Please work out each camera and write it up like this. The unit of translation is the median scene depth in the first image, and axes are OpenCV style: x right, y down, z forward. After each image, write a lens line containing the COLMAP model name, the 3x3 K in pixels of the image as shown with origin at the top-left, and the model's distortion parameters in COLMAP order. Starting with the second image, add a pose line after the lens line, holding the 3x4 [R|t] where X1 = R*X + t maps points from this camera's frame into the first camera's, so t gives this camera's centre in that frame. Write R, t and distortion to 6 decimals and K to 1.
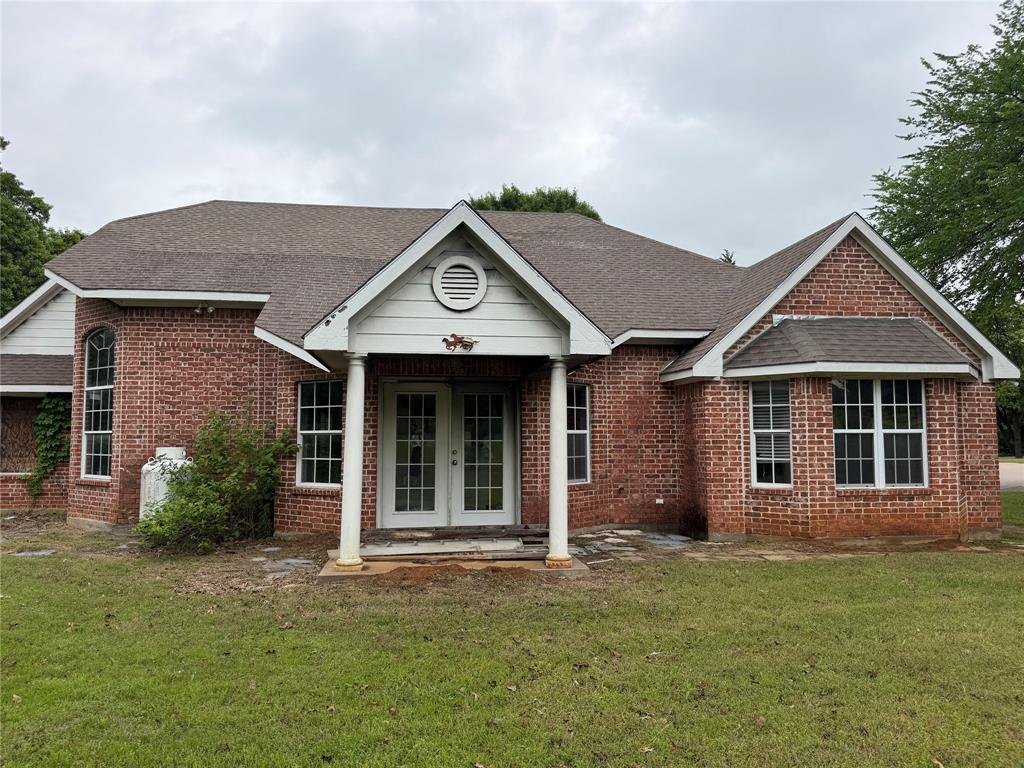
lens RADIAL K [[701.8, 0, 512.0], [0, 701.8, 384.0], [0, 0, 1]] dist [0.102740, -0.141194]
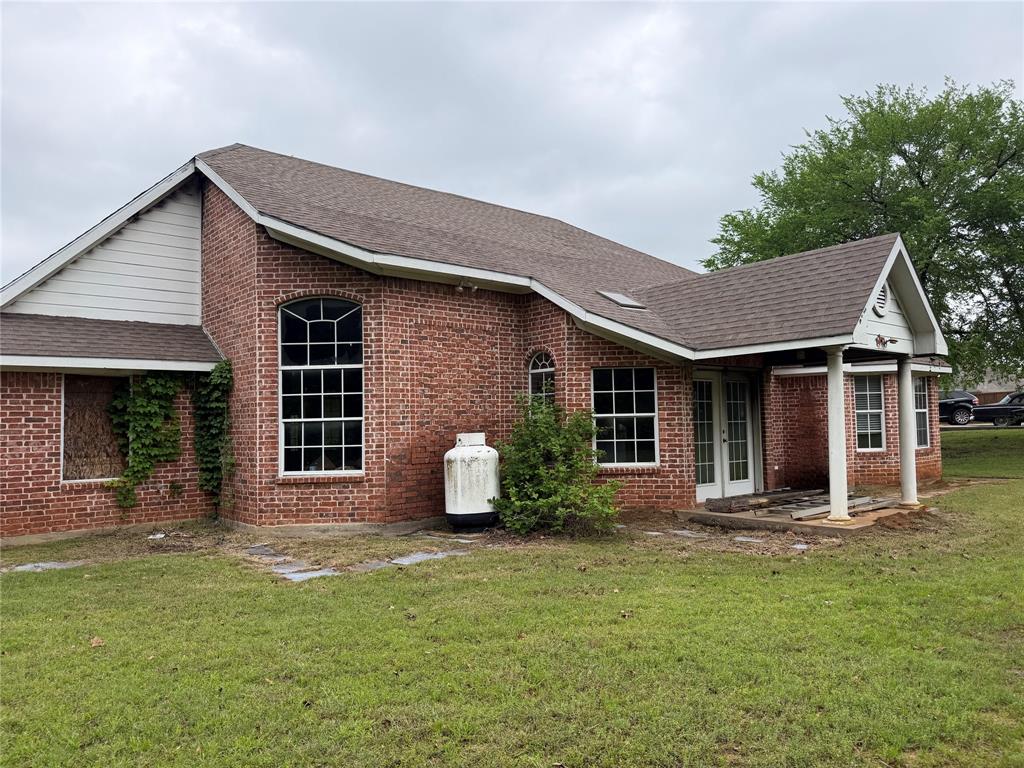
lens RADIAL K [[701.8, 0, 512.0], [0, 701.8, 384.0], [0, 0, 1]] dist [0.102740, -0.141194]
pose [[0.838054, 0.012944, 0.545433, -0.886342], [-0.020662, 0.999754, 0.008022, 0.014430], [-0.545195, -0.017992, 0.838116, 0.183176]]
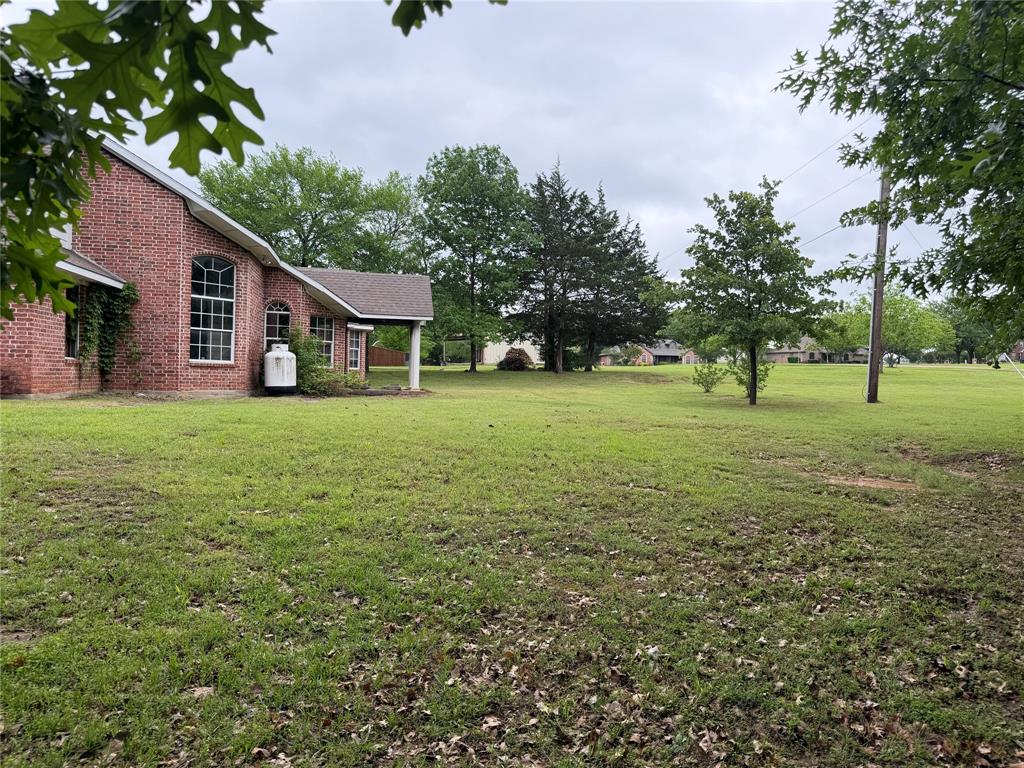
lens RADIAL K [[701.8, 0, 512.0], [0, 701.8, 384.0], [0, 0, 1]] dist [0.102740, -0.141194]
pose [[-0.062124, -0.012202, 0.997994, -2.124698], [-0.096781, 0.995287, 0.006144, 0.113635], [-0.993365, -0.096205, -0.063012, 0.505587]]
